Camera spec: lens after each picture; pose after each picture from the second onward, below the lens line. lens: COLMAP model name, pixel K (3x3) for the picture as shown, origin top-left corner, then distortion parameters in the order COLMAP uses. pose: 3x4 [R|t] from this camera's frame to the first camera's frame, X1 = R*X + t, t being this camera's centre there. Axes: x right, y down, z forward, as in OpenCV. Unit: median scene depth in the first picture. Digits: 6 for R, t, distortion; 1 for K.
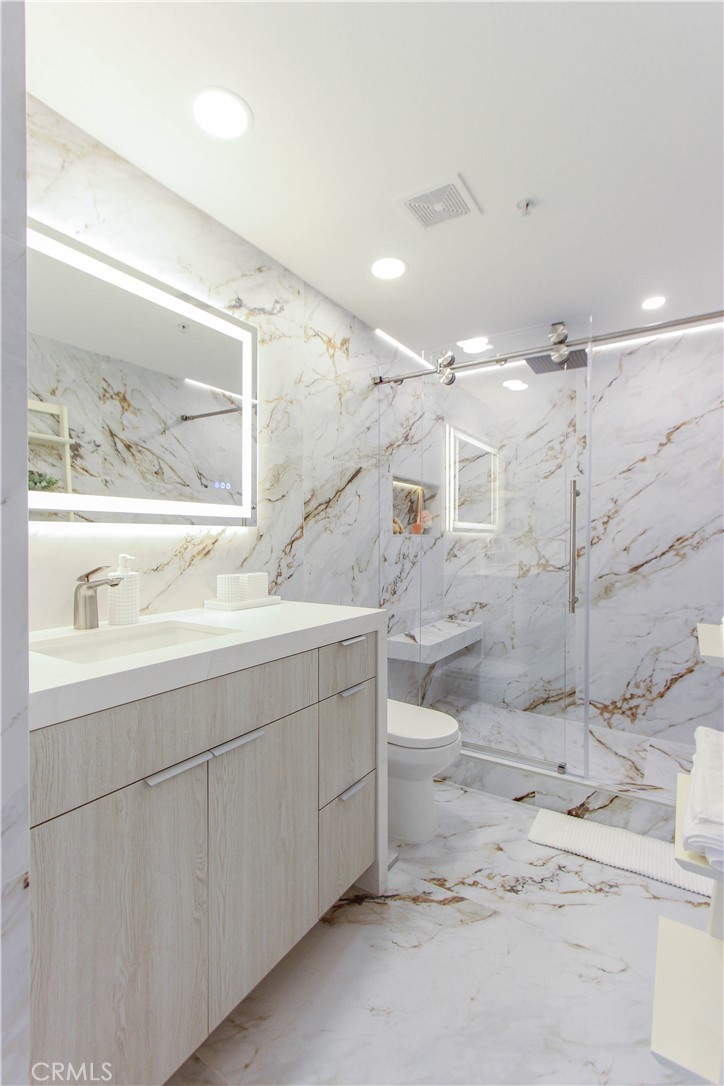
lens RADIAL K [[500.5, 0, 362.9], [0, 500.5, 542.2], [0, 0, 1]] dist [0.003847, 0.000172]
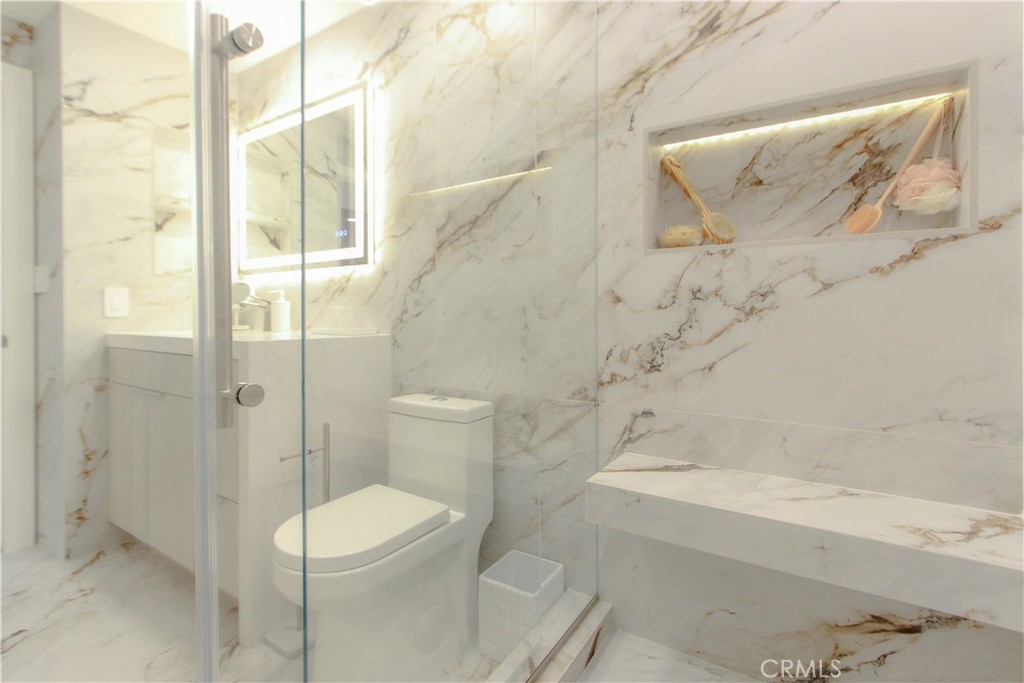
lens RADIAL K [[471.9, 0, 507.1], [0, 471.9, 315.3], [0, 0, 1]] dist [0.003847, 0.000172]
pose [[0.005838, -0.002839, -0.999979, 0.646487], [-0.007876, 0.999965, -0.002885, 0.064038], [0.999952, 0.007893, 0.005816, 1.048111]]
